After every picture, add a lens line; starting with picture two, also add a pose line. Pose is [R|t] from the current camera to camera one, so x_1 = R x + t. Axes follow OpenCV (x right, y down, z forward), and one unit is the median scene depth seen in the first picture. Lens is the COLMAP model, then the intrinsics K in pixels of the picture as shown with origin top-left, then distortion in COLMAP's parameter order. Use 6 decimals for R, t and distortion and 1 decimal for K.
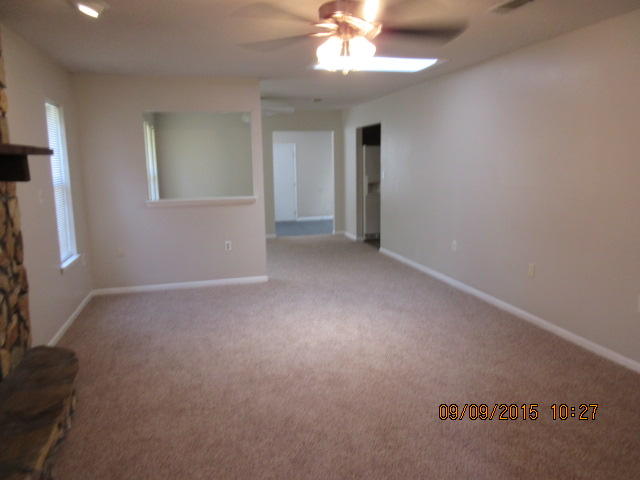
lens RADIAL K [[471.2, 0, 320.0], [0, 471.2, 240.0], [0, 0, 1]] dist [-0.005041, -0.000349]
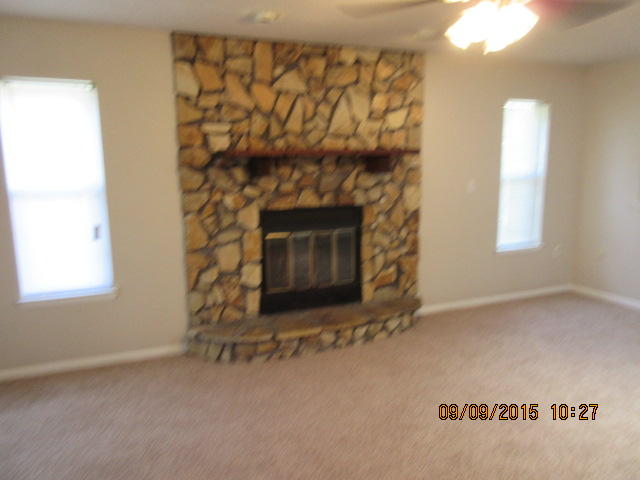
lens RADIAL K [[471.2, 0, 320.0], [0, 471.2, 240.0], [0, 0, 1]] dist [-0.005041, -0.000349]
pose [[0.158385, 0.182912, -0.970287, 0.636902], [-0.153190, 0.975344, 0.158859, -0.099883], [0.975421, 0.123477, 0.182500, 0.486395]]
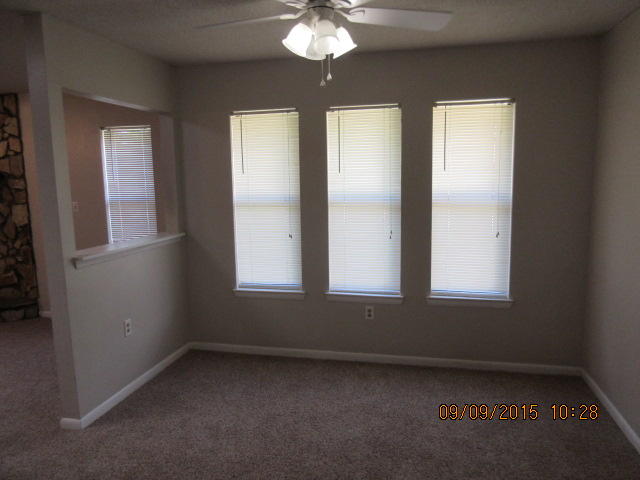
lens RADIAL K [[484.7, 0, 320.0], [0, 484.7, 240.0], [0, 0, 1]] dist [0.002265, 0.002776]
pose [[-0.465653, 0.138321, -0.874091, 0.335178], [-0.120125, 0.968688, 0.217284, -0.435009], [0.876776, 0.206180, -0.434457, 2.559741]]
